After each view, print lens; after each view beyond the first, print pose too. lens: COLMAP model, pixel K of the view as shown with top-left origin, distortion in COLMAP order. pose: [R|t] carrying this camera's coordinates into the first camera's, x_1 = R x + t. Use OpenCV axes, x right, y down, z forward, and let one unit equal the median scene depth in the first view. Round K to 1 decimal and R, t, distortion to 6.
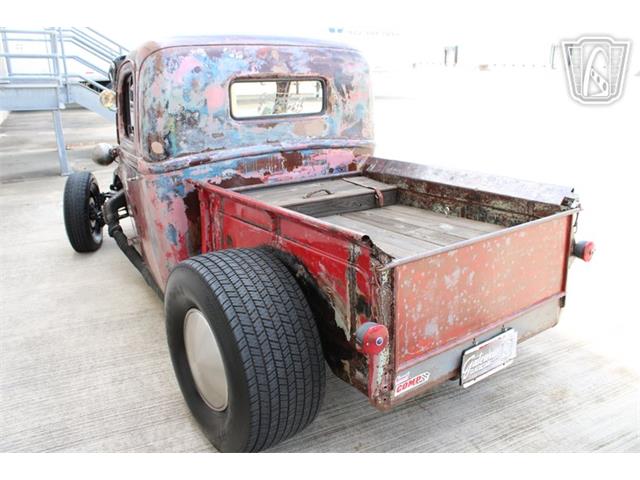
lens RADIAL K [[548.5, 0, 319.0], [0, 548.5, 241.0], [0, 0, 1]] dist [-0.121317, 0.019365]
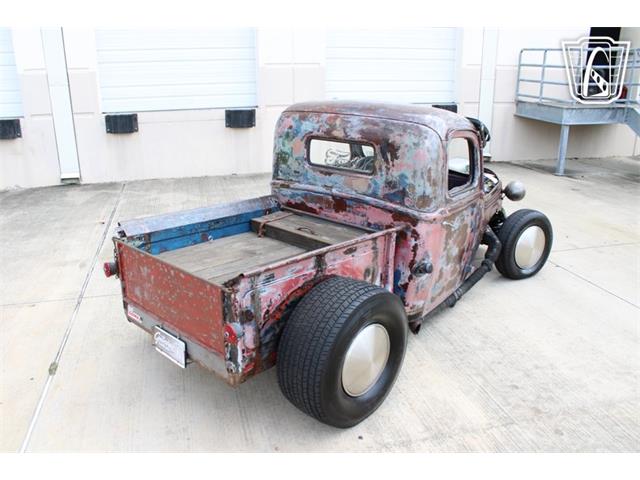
lens RADIAL K [[545.1, 0, 322.6], [0, 545.1, 239.0], [0, 0, 1]] dist [-0.135036, 0.098532]
pose [[0.180589, 0.297567, -0.937465, 1.282101], [-0.308374, 0.922208, 0.233320, -0.398752], [0.933966, 0.246955, 0.258302, 0.739597]]
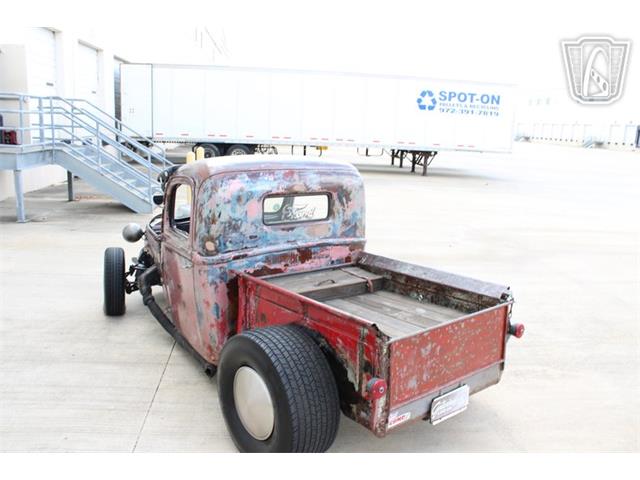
lens RADIAL K [[545.1, 0, 323.8], [0, 545.1, 240.9], [0, 0, 1]] dist [-0.135036, 0.098532]
pose [[0.997268, 0.032623, 0.066278, -0.102441], [-0.025165, 0.993569, -0.110399, -0.041706], [-0.069453, 0.108430, 0.991675, -0.349127]]
